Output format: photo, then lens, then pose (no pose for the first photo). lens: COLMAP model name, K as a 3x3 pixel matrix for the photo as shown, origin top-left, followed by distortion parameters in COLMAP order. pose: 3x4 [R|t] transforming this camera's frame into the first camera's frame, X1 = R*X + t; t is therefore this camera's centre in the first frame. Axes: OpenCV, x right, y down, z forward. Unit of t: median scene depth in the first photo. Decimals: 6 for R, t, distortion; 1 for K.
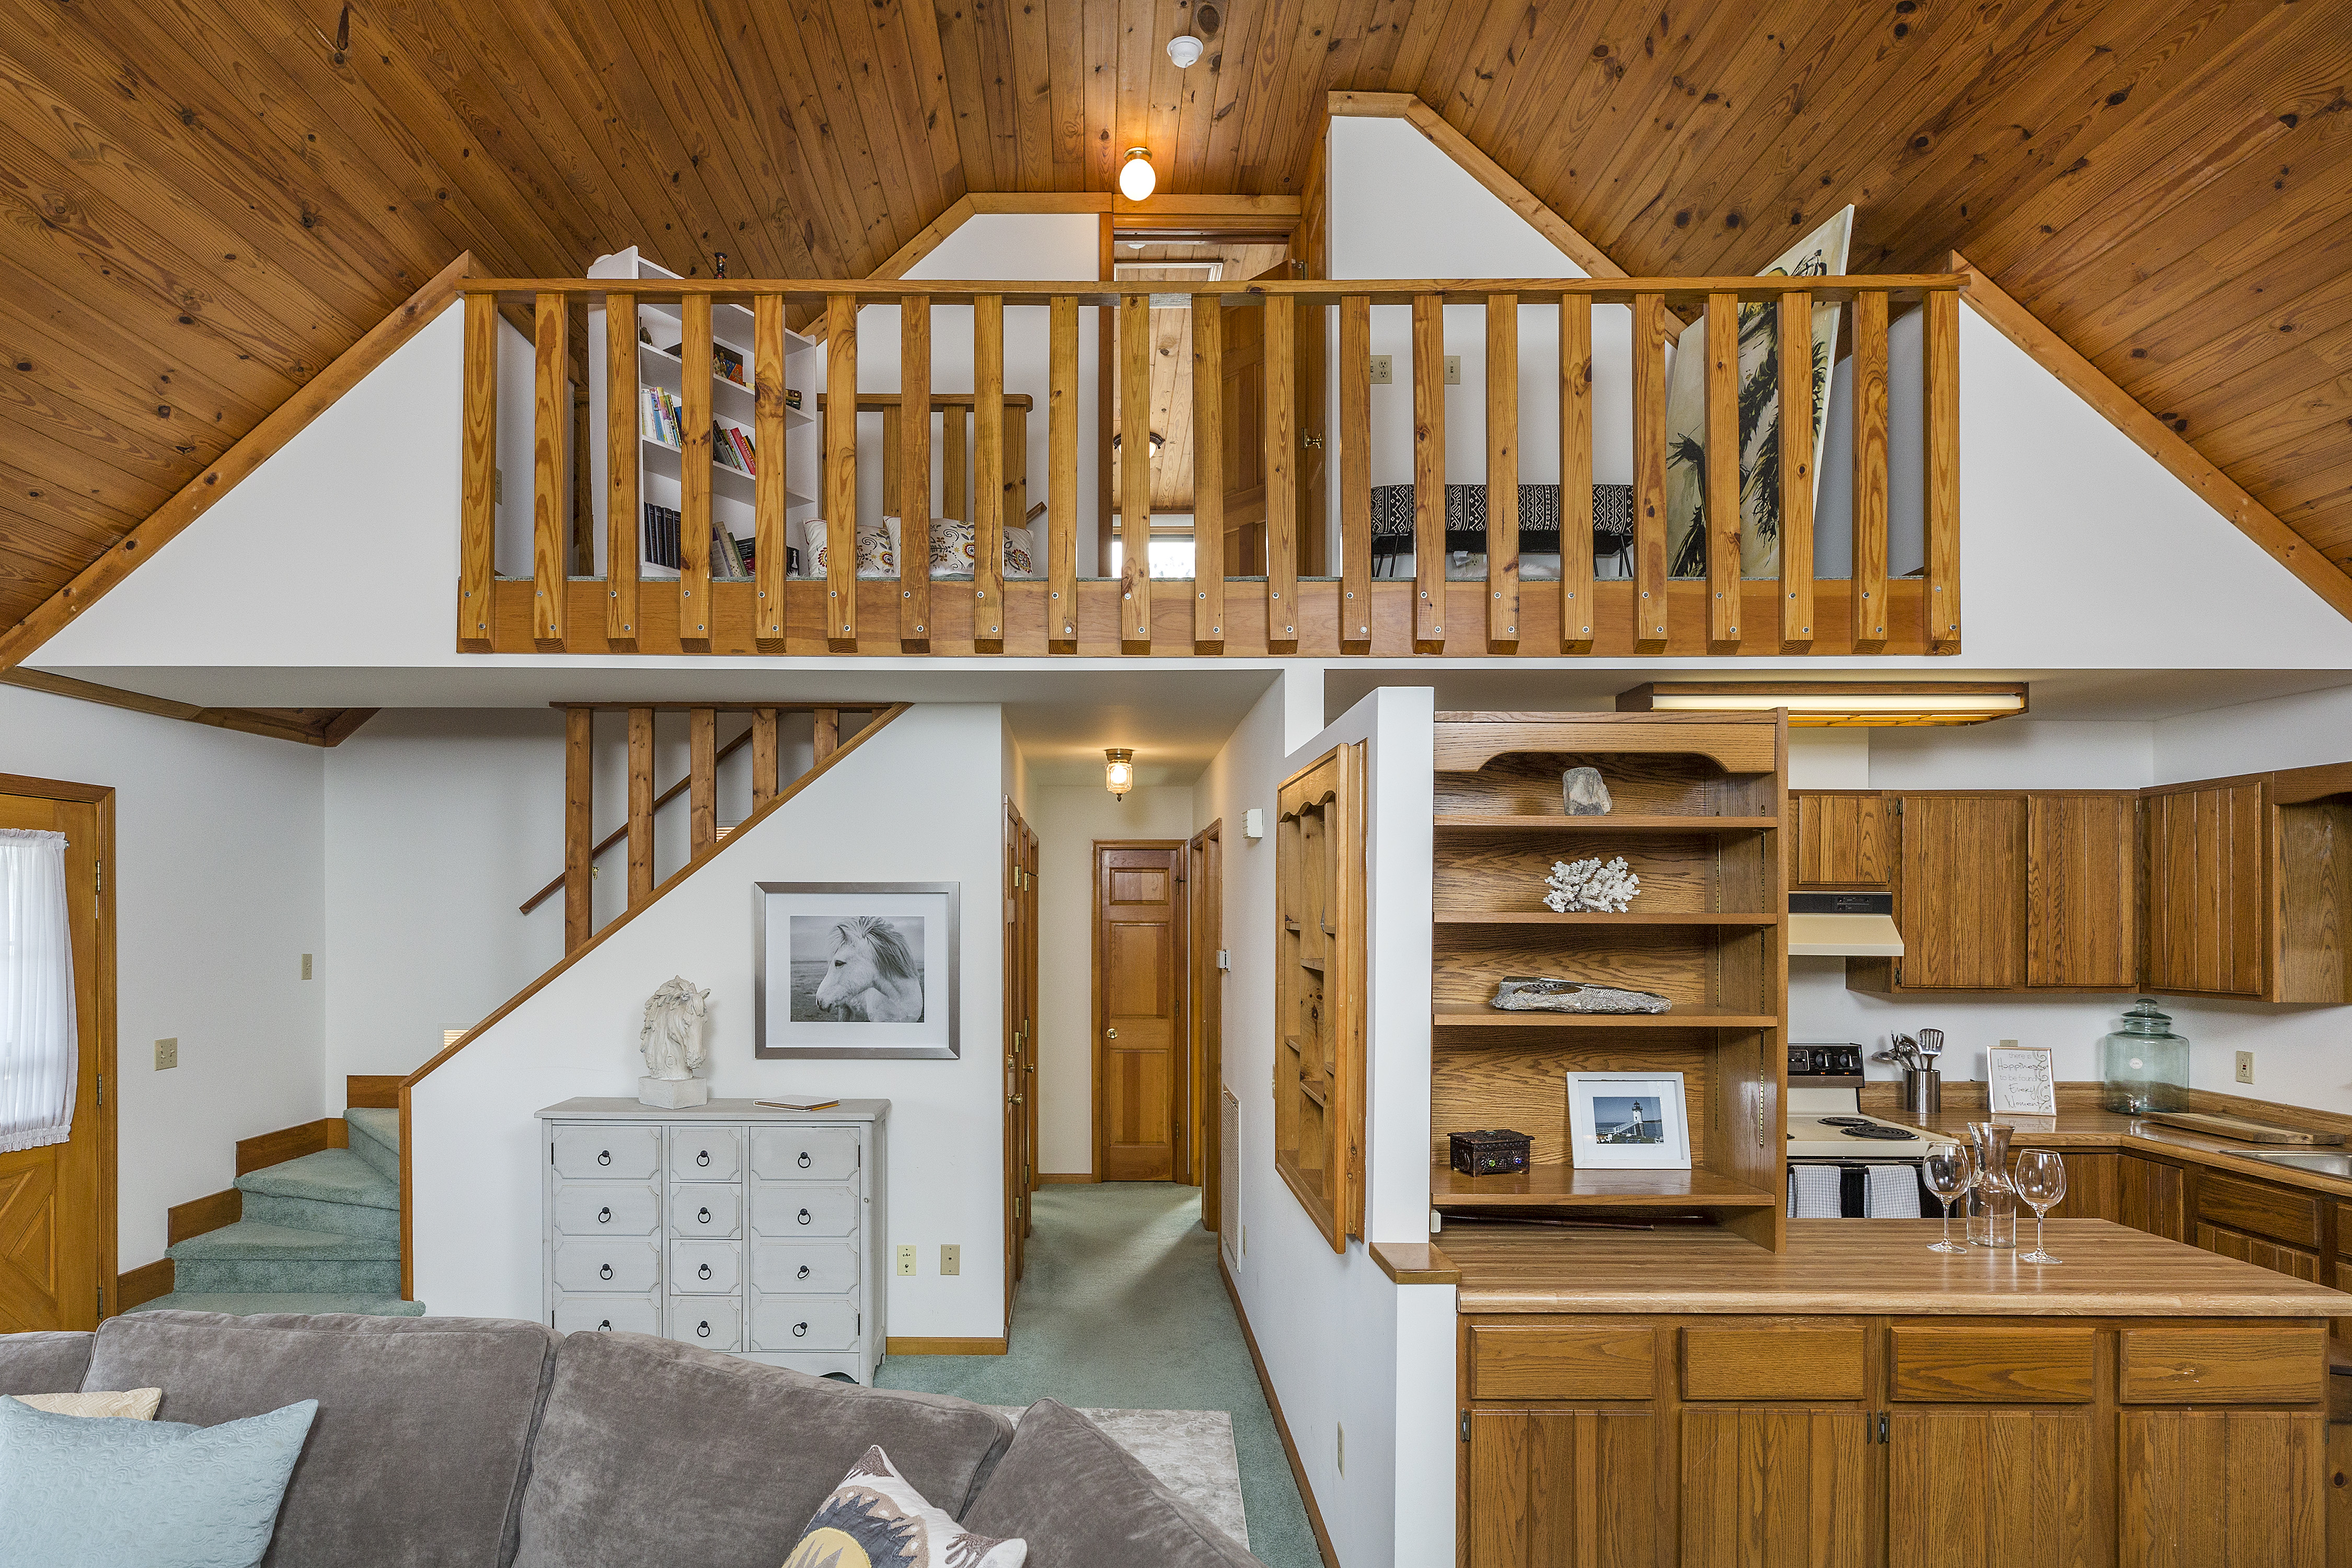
lens RADIAL K [[1278.4, 0, 1074.3], [0, 1278.4, 911.5], [0, 0, 1]] dist [0.000829, 0.000041]
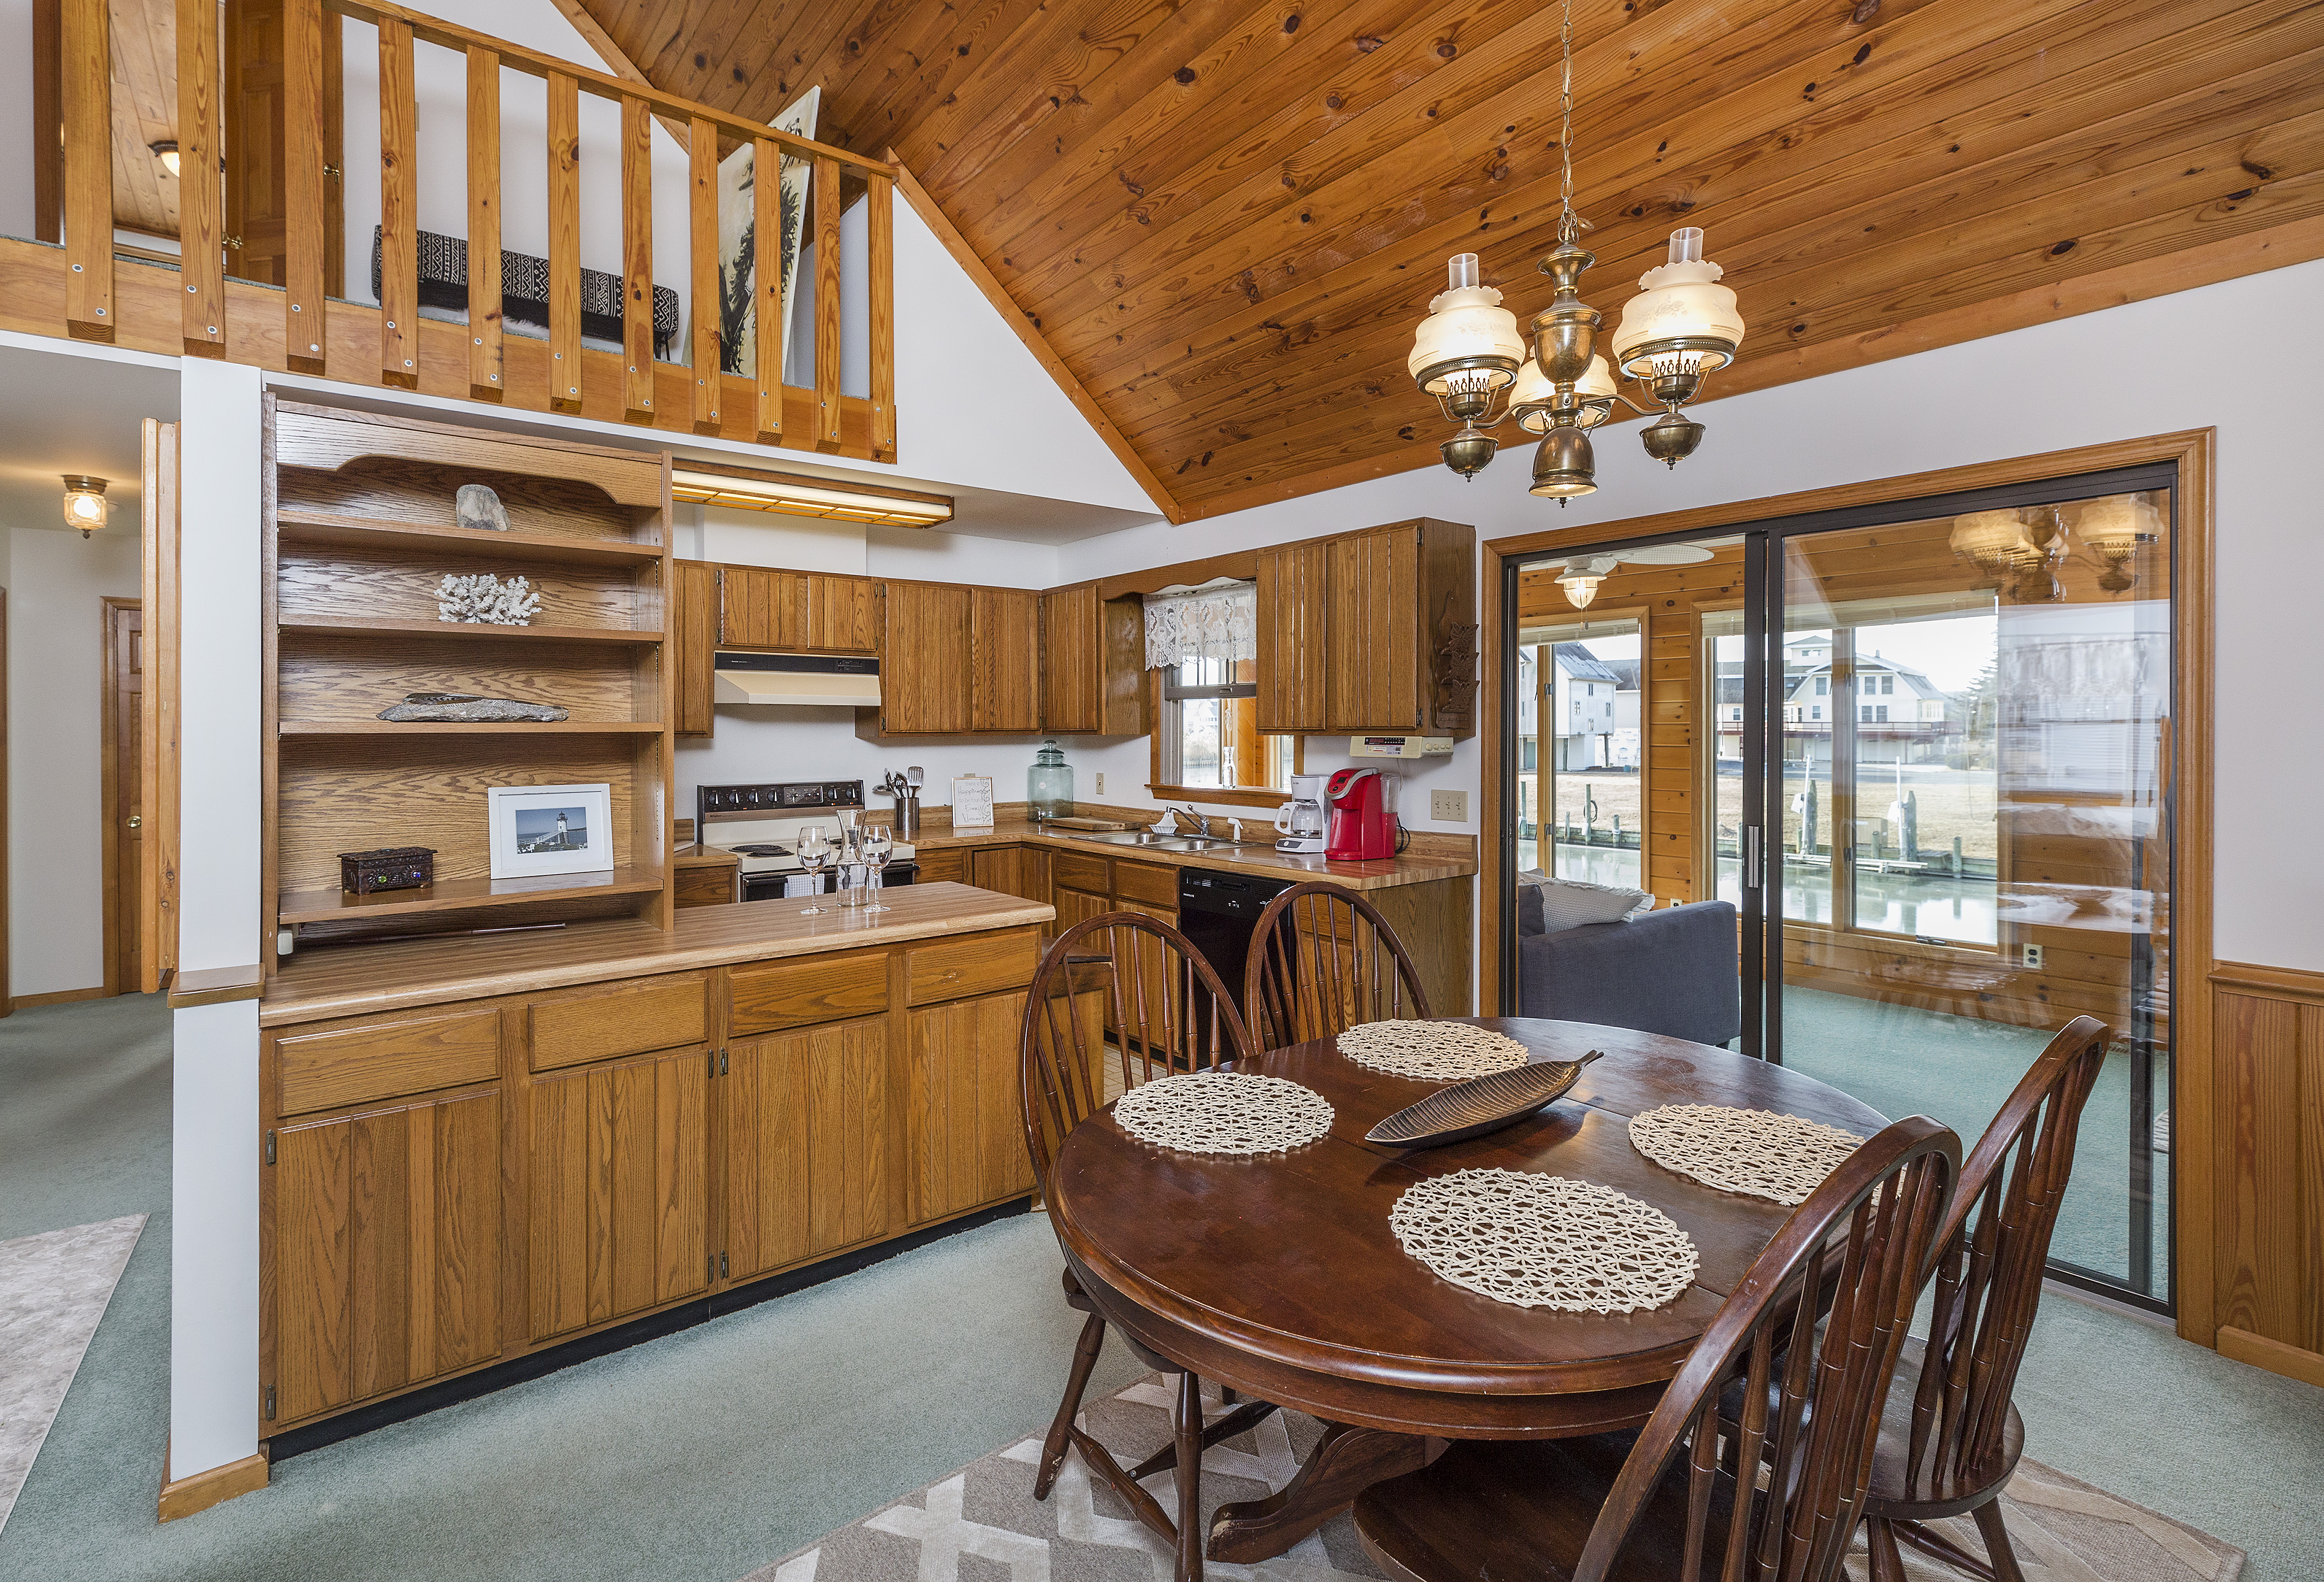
lens RADIAL K [[1096.7, 0, 1142.2], [0, 1096.7, 727.8], [0, 0, 1]] dist [0.000933, 0.000202]
pose [[0.783144, -0.006830, 0.621803, 0.198460], [0.004259, 0.999975, 0.005620, 0.059323], [-0.621826, -0.001753, 0.783153, -0.018779]]
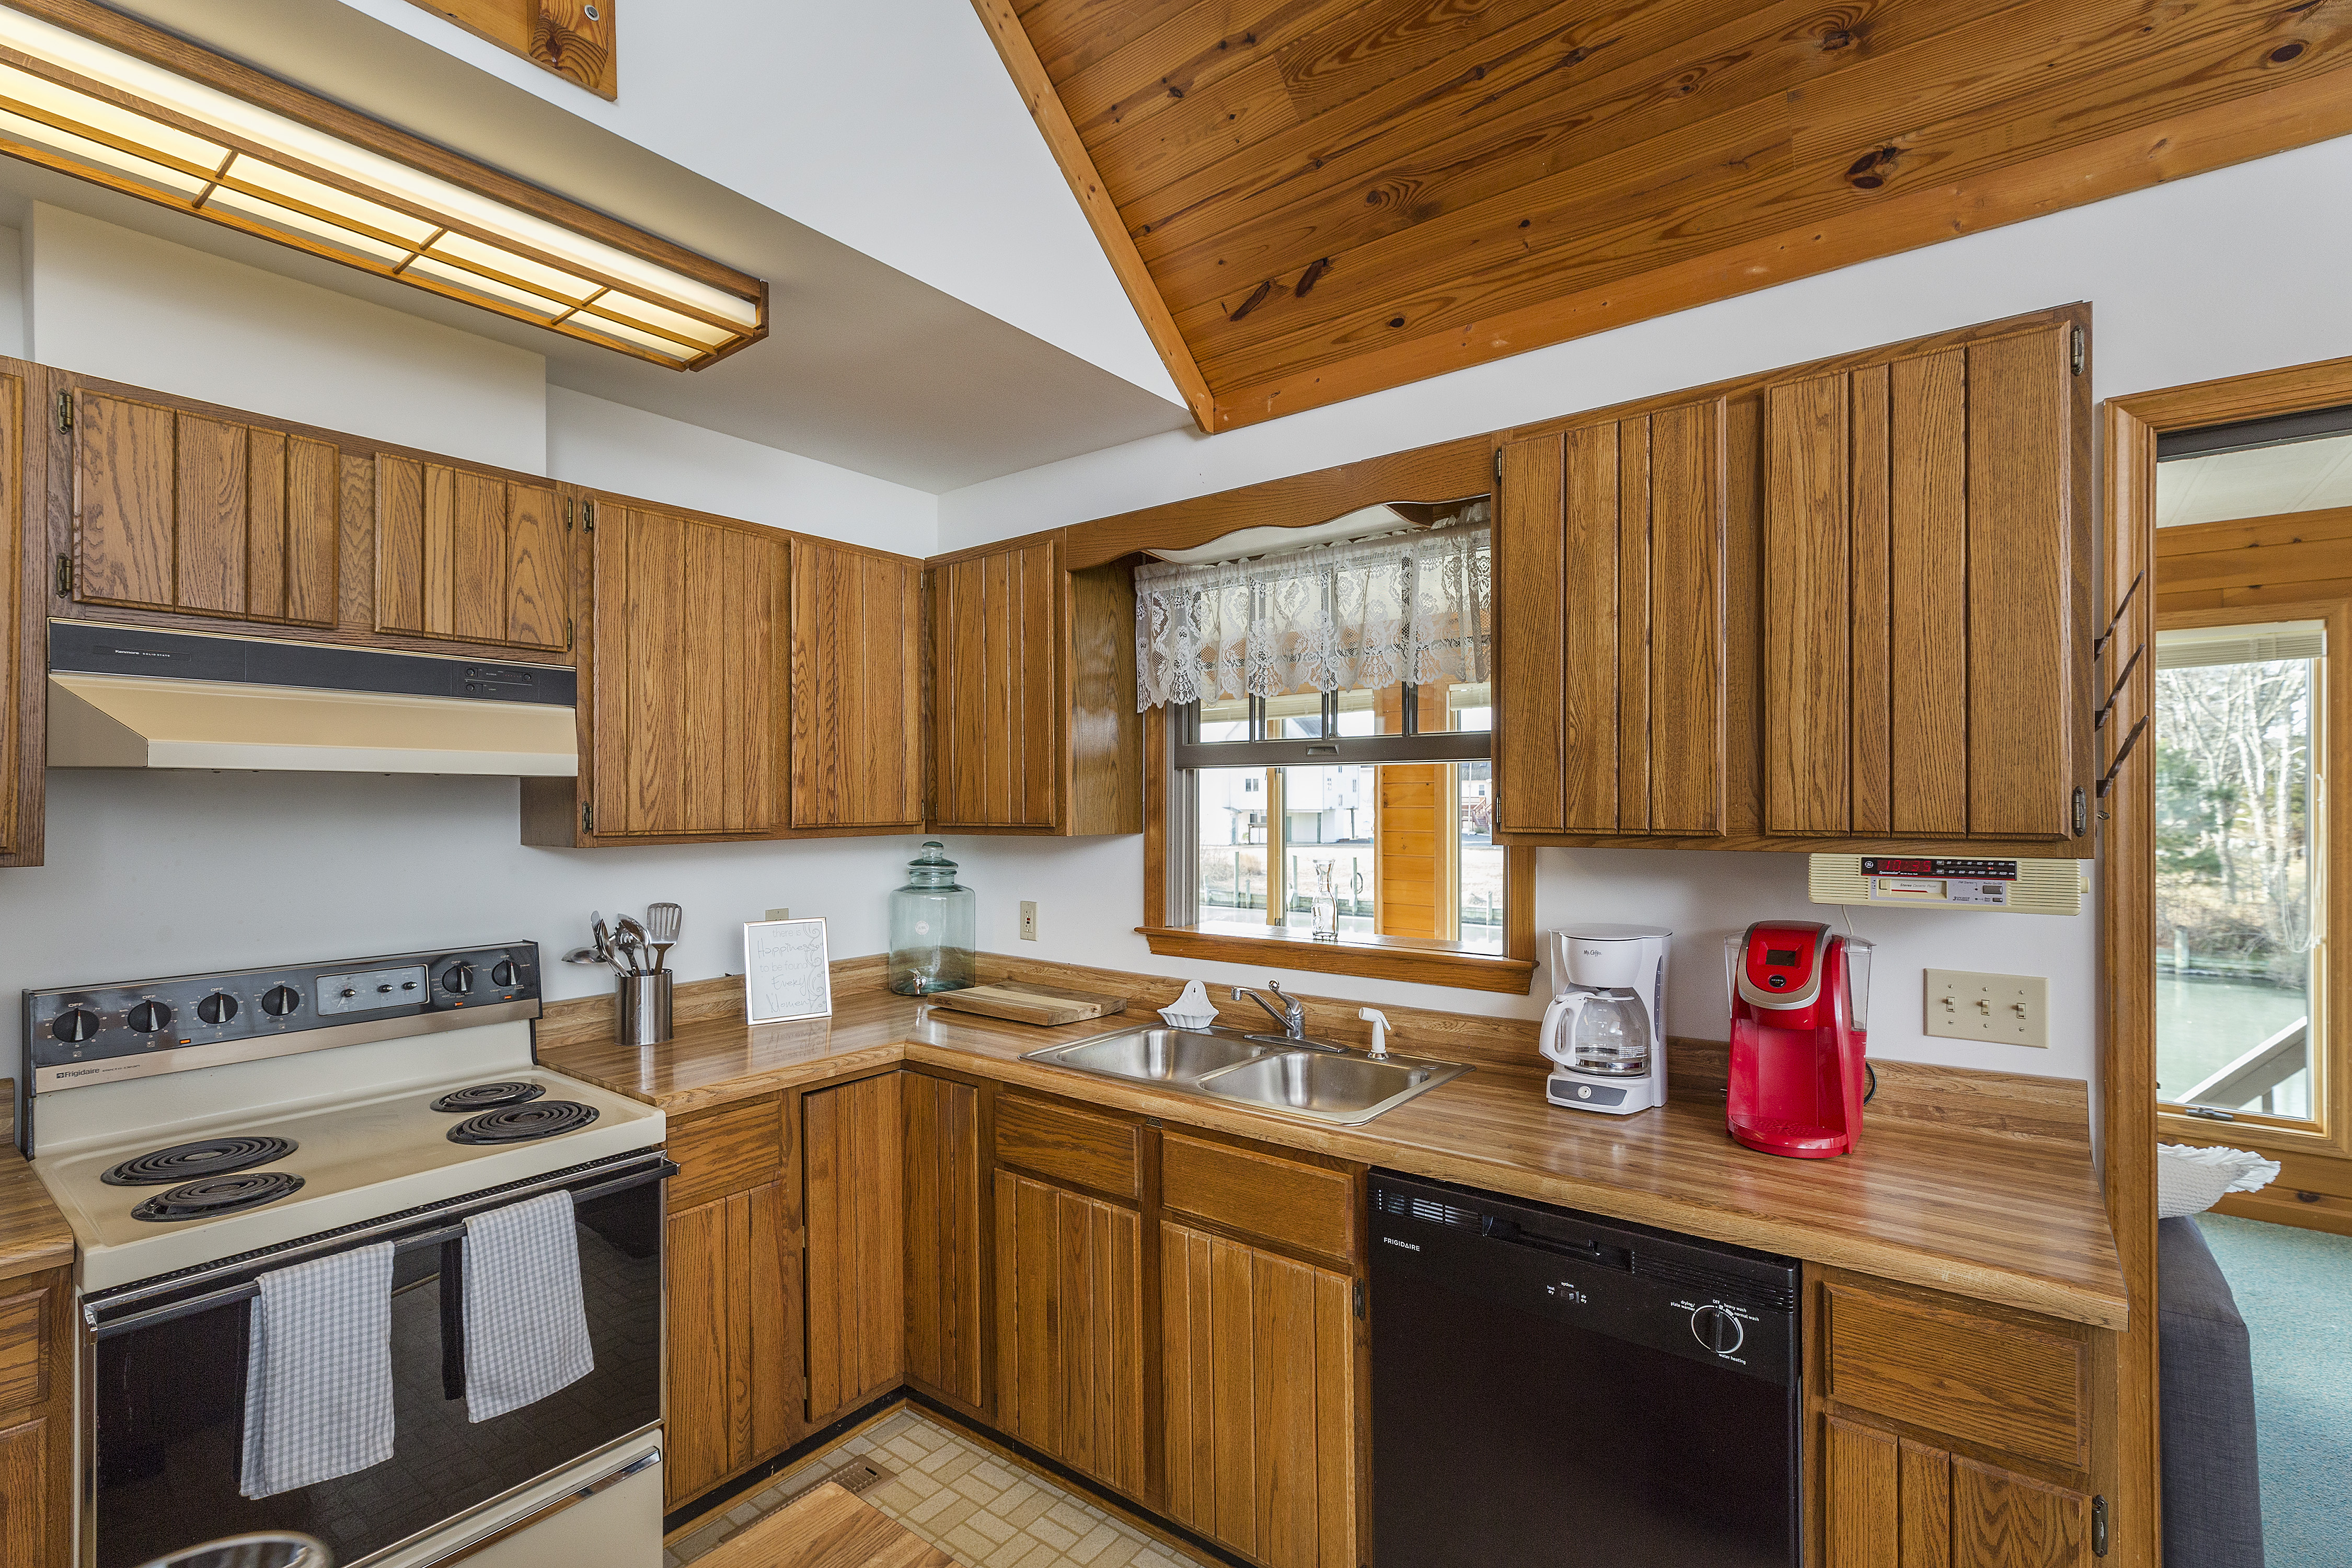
lens RADIAL K [[1063.0, 0, 1171.1], [0, 1063.0, 794.4], [0, 0, 1]] dist [0.002778, 0.000154]
pose [[0.605391, -0.001804, 0.795926, 0.508558], [0.003706, 0.999993, -0.000552, 0.050050], [-0.795920, 0.003284, 0.605393, 0.609537]]
